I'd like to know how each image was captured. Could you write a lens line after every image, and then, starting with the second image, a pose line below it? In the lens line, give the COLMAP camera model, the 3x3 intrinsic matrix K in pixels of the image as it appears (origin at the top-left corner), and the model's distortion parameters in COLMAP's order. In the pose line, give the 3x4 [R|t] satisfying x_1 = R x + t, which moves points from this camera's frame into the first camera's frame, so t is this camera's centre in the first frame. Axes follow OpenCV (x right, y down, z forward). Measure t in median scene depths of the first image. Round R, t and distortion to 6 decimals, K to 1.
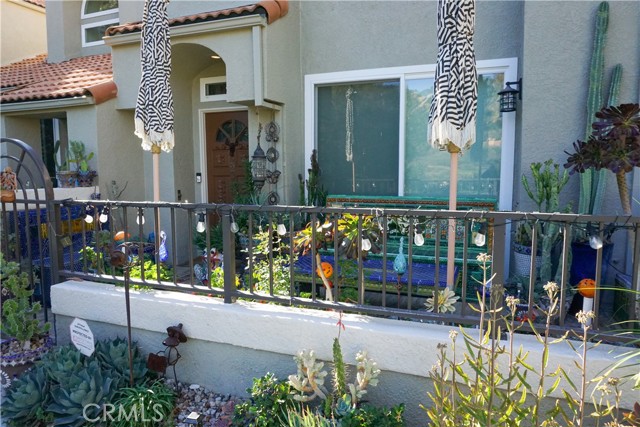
lens RADIAL K [[447.0, 0, 320.0], [0, 447.0, 213.5], [0, 0, 1]] dist [0.001710, 0.001528]
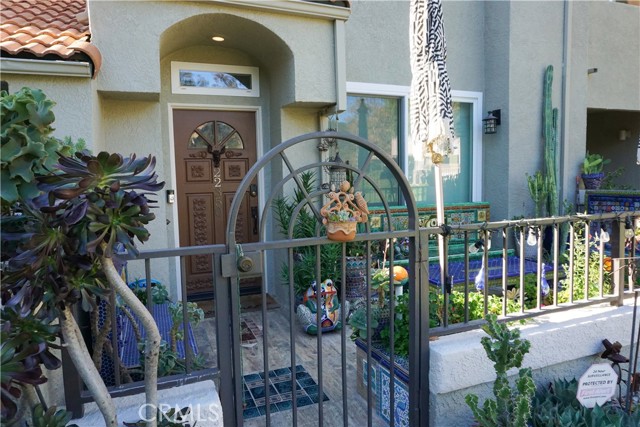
lens RADIAL K [[437.7, 0, 320.0], [0, 437.7, 213.5], [0, 0, 1]] dist [-0.037196, 0.032388]
pose [[0.709701, -0.067631, 0.701249, -0.753819], [0.093428, 0.995625, 0.001468, -0.040982], [-0.698280, 0.064474, 0.712915, 0.419400]]
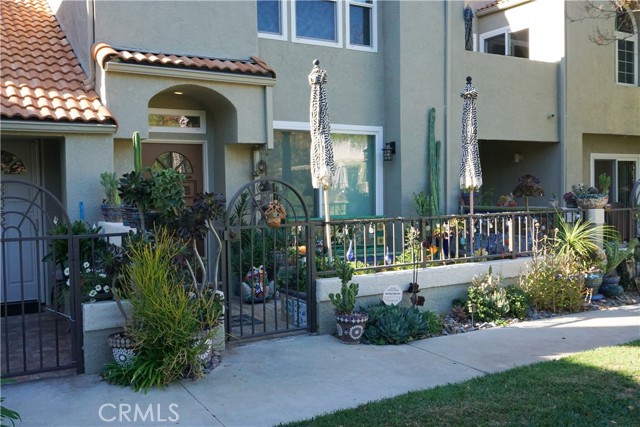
lens RADIAL K [[617.4, 0, 320.0], [0, 617.4, 213.5], [0, 0, 1]] dist [-0.006266, -0.001907]
pose [[0.599437, -0.034705, 0.799669, -1.382838], [0.097718, 0.994760, -0.030078, 0.005027], [-0.794435, 0.096172, 0.599687, -0.116285]]
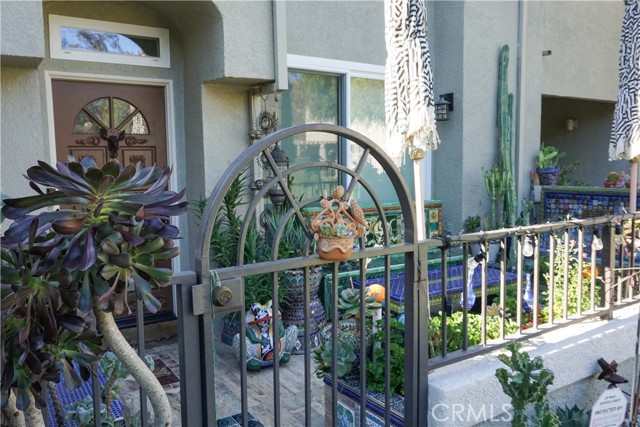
lens RADIAL K [[530.1, 0, 320.0], [0, 530.1, 213.5], [0, 0, 1]] dist [-0.005445, 0.003297]
pose [[0.555251, -0.078944, 0.827928, -0.784591], [0.100214, 0.994582, 0.027626, -0.058842], [-0.825623, 0.067631, 0.560154, 0.478755]]
